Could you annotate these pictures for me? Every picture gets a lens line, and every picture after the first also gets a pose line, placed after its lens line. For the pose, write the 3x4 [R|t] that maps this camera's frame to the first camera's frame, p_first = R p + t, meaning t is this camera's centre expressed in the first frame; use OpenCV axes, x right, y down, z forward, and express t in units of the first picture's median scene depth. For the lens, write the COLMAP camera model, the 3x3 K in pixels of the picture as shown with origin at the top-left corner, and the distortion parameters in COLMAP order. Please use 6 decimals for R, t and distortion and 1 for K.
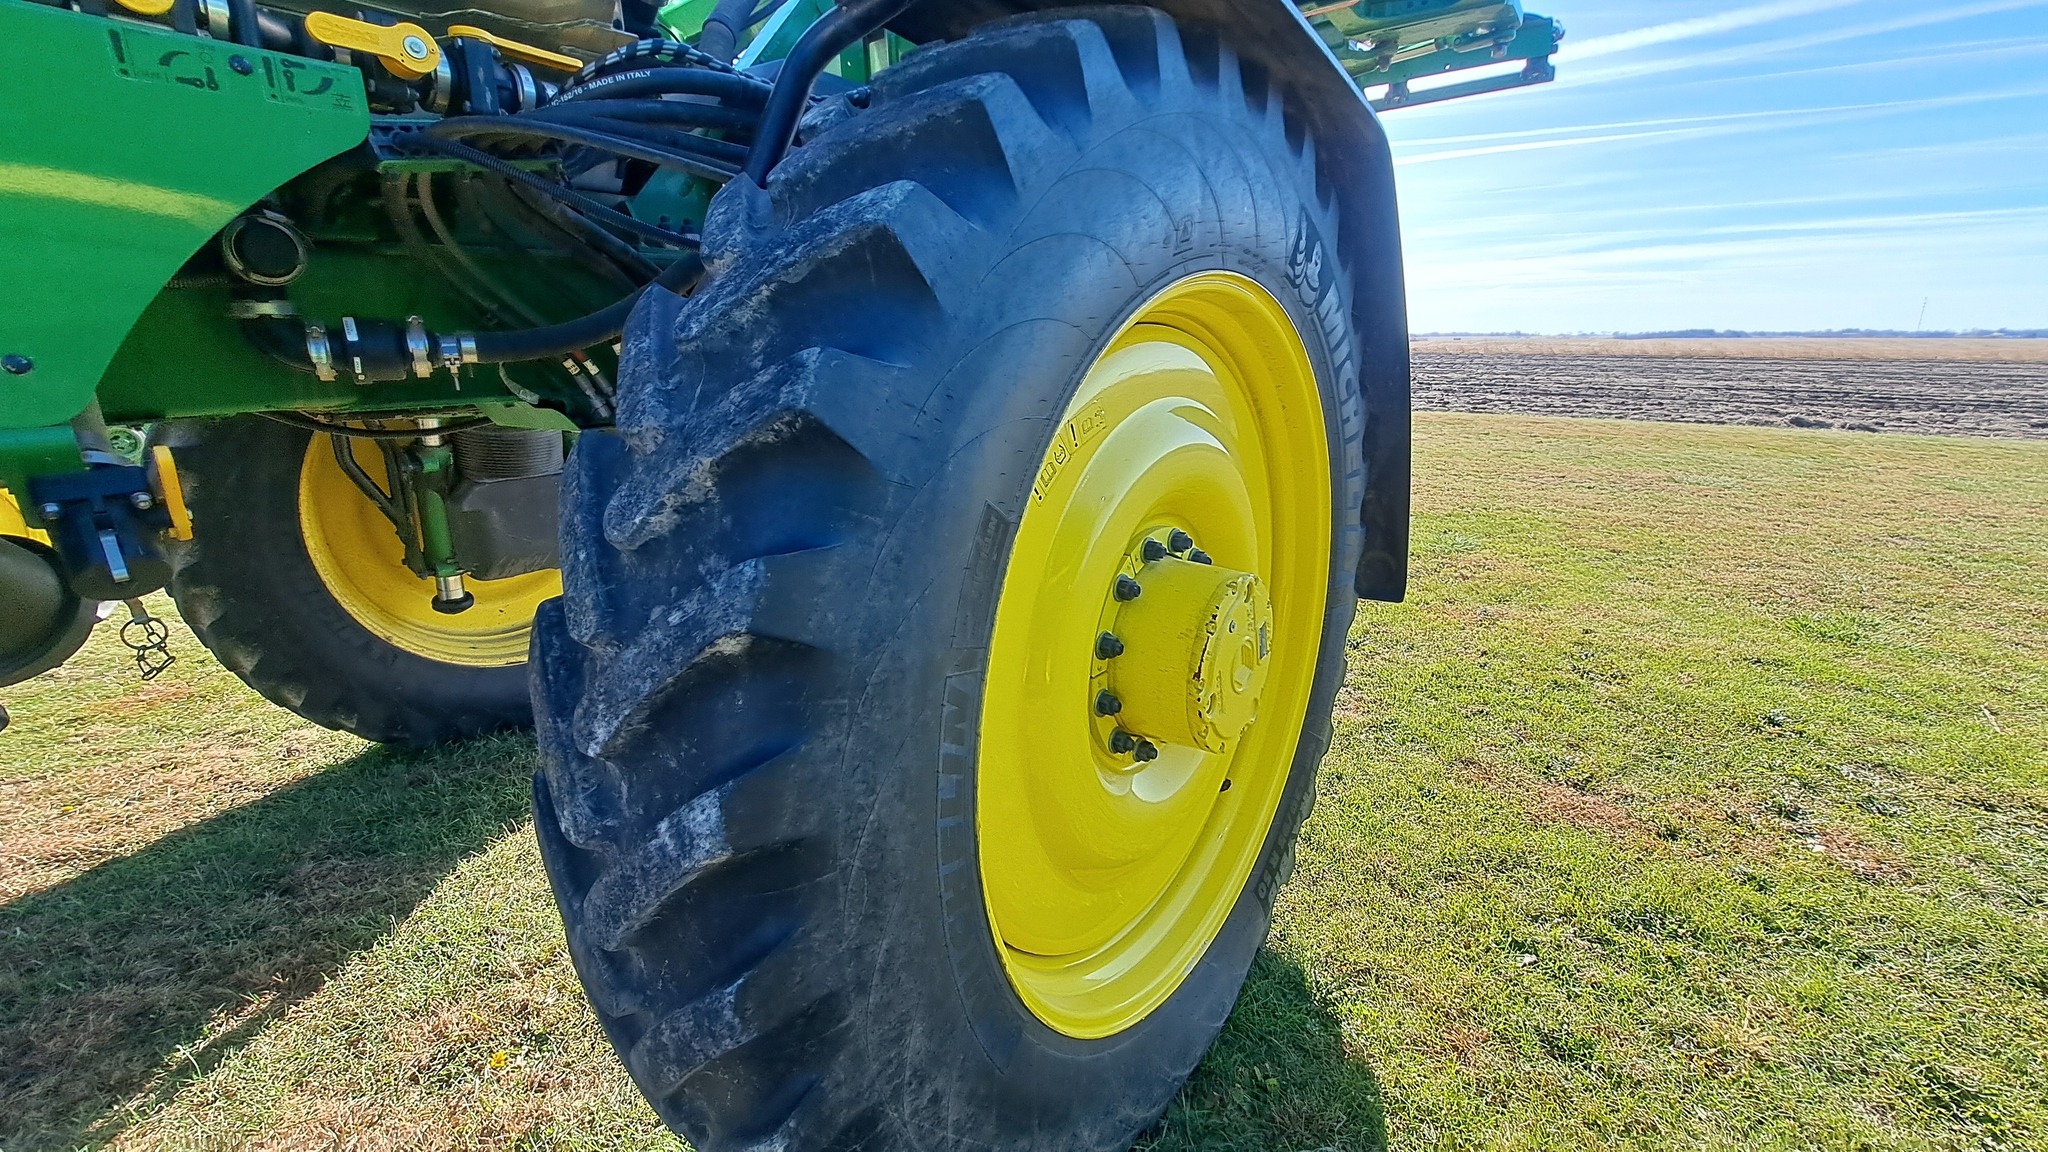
lens RADIAL K [[820.3, 0, 1027.7], [0, 820.3, 567.2], [0, 0, 1]] dist [-0.019610, 0.000638]
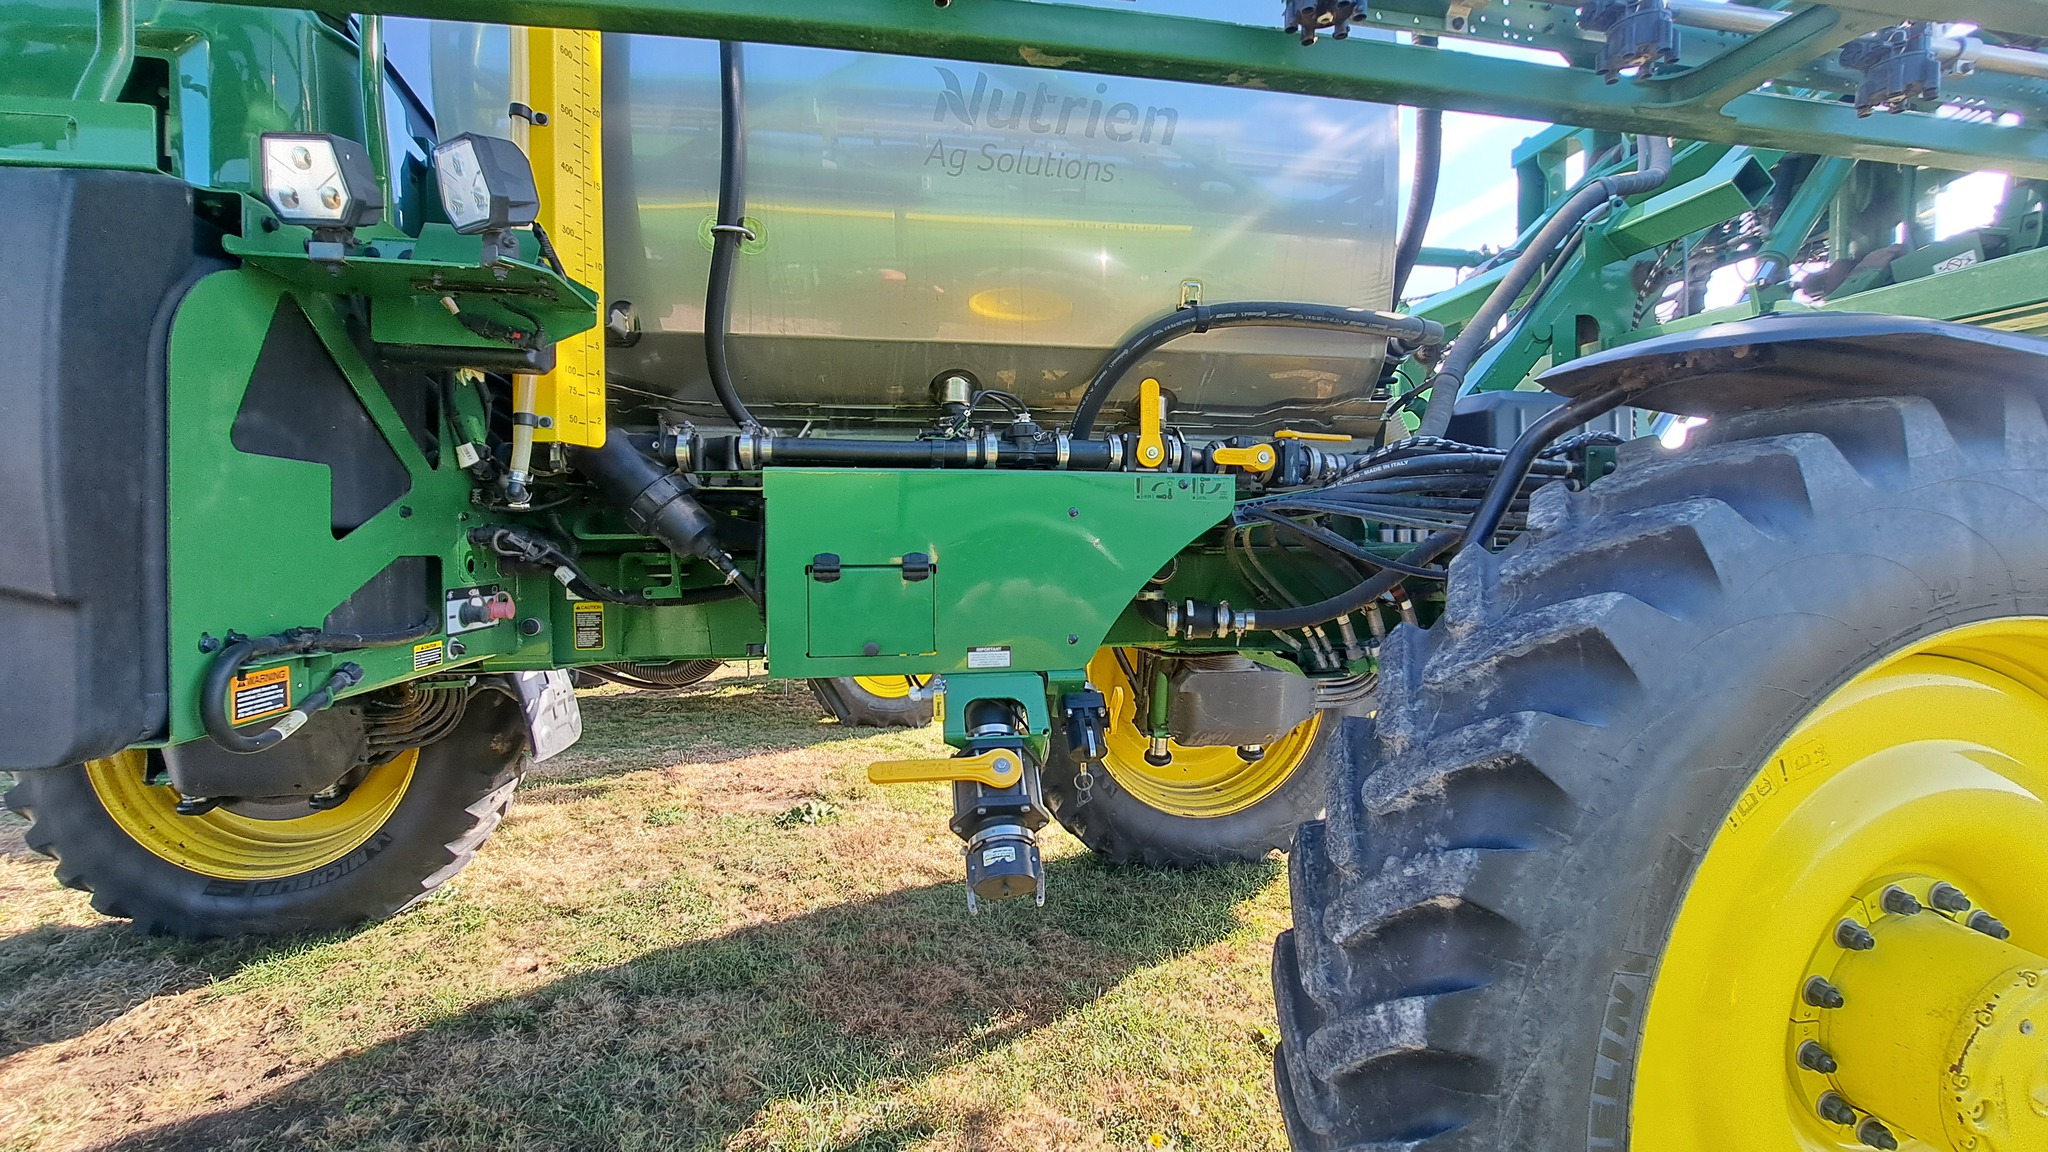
lens RADIAL K [[820.3, 0, 1025.9], [0, 820.3, 566.7], [0, 0, 1]] dist [-0.019610, 0.000638]
pose [[0.733375, 0.051819, -0.677846, 0.030692], [-0.196139, 0.970818, -0.137991, -0.084271], [0.650915, 0.234151, 0.722138, -0.423301]]
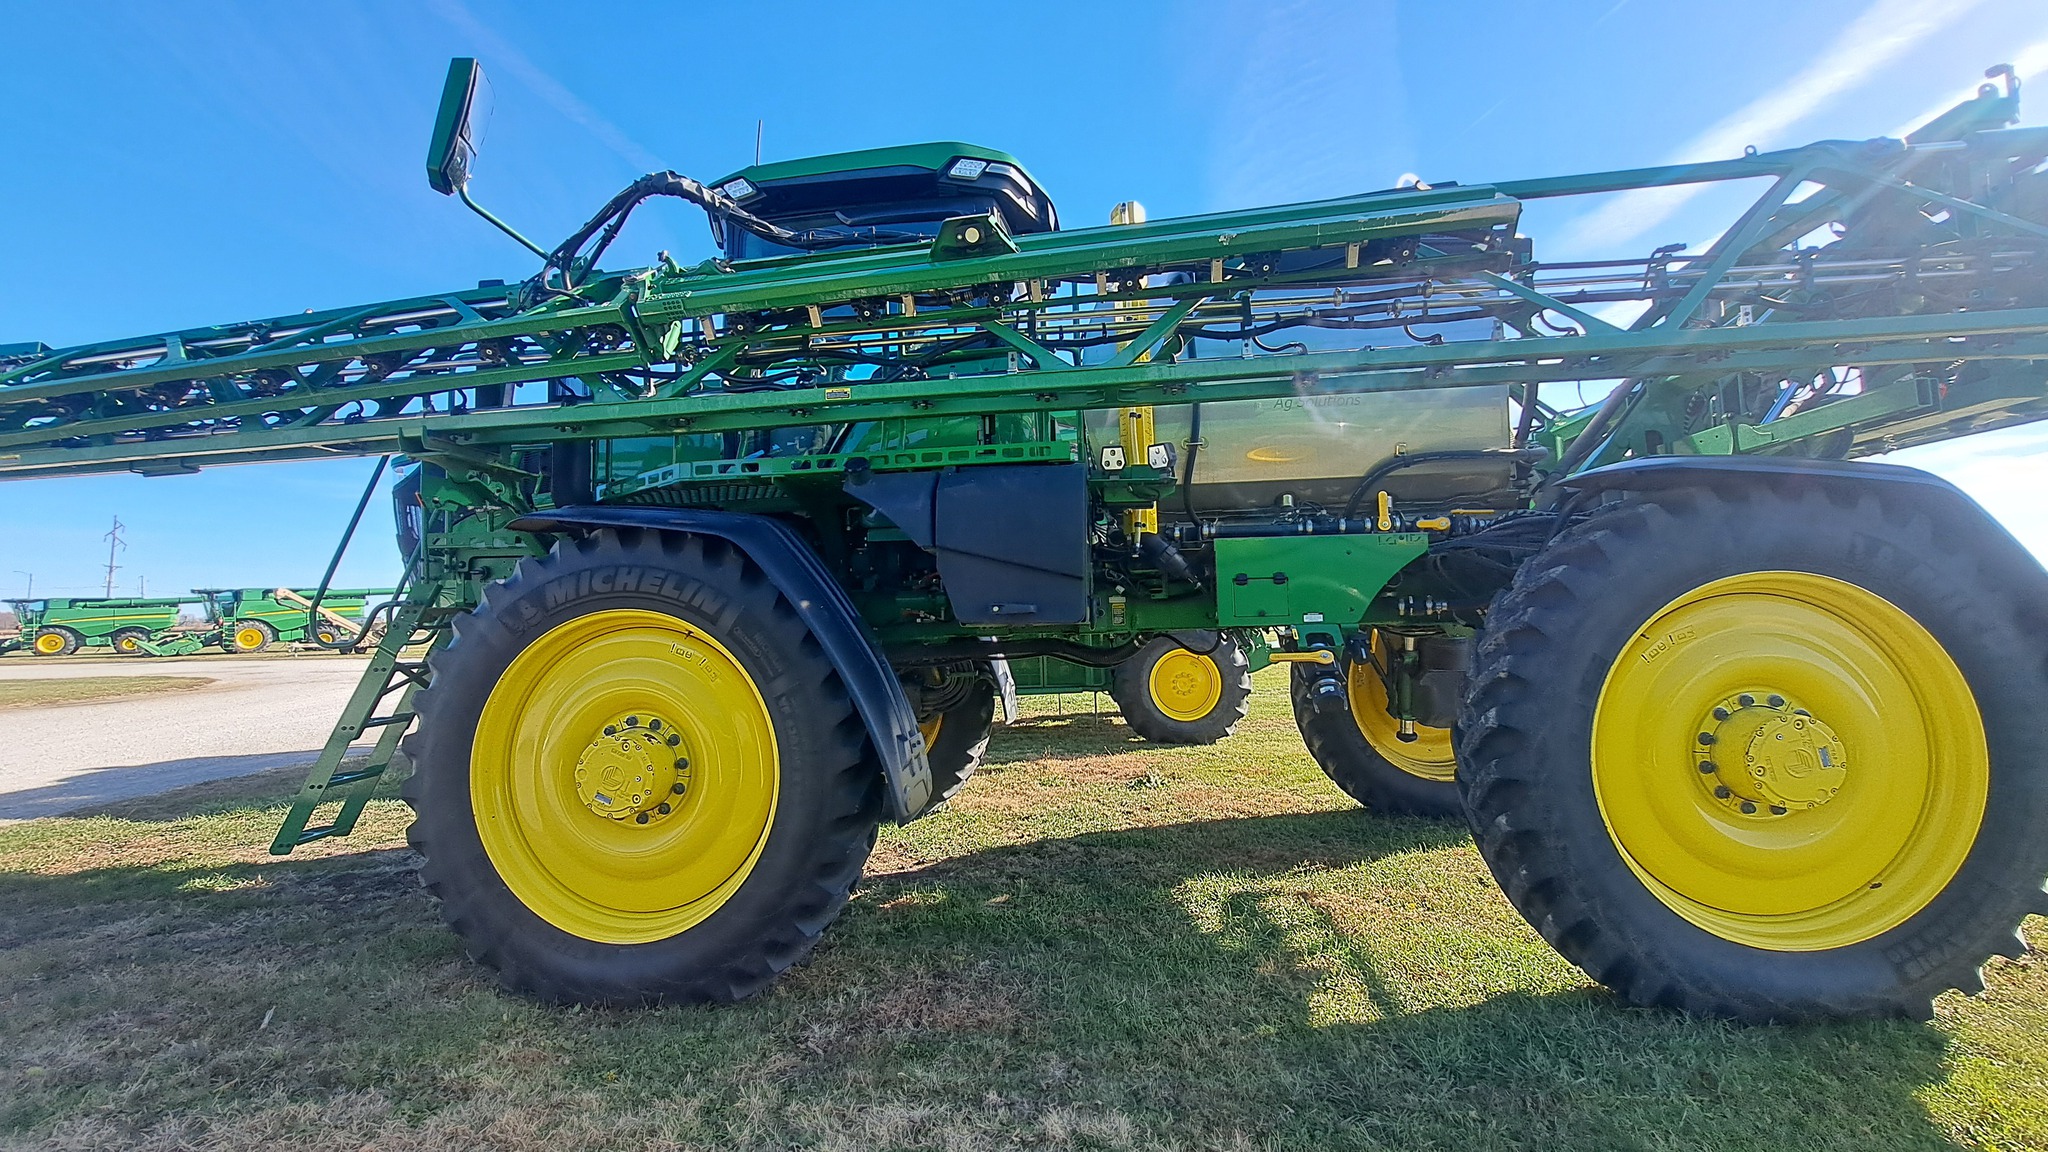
lens RADIAL K [[820.3, 0, 1027.5], [0, 820.3, 565.8], [0, 0, 1]] dist [-0.019610, 0.000638]
pose [[0.520305, -0.041262, -0.852983, 1.168189], [-0.211364, 0.961533, -0.175441, 0.477566], [0.827410, 0.271573, 0.491569, -1.931430]]
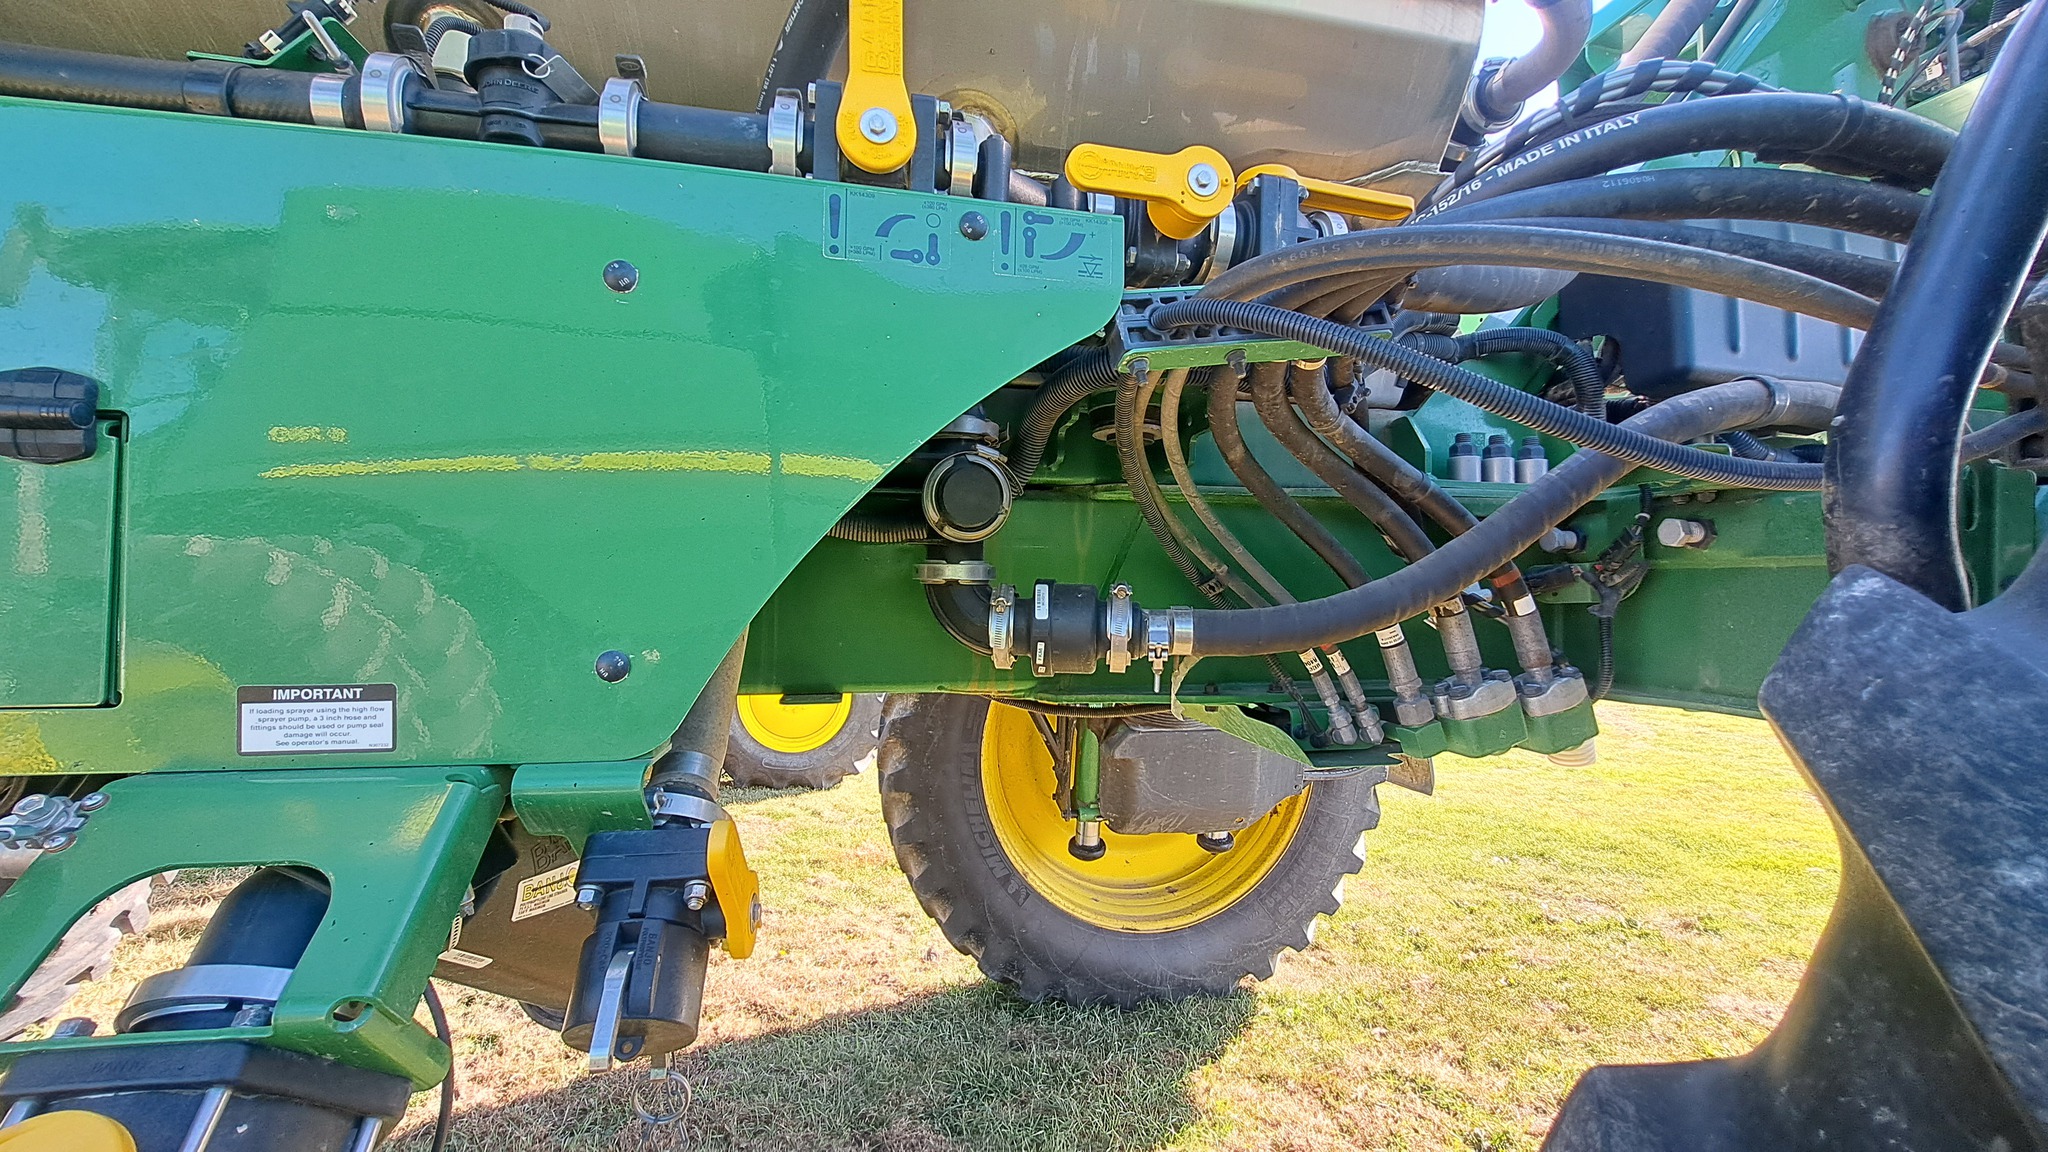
lens RADIAL K [[820.3, 0, 1019.7], [0, 820.3, 565.8], [0, 0, 1]] dist [-0.019610, 0.000638]
pose [[0.747182, 0.021575, -0.664269, -0.387852], [-0.203340, 0.958967, -0.197574, -0.182721], [0.632750, 0.282696, 0.720910, 0.474917]]
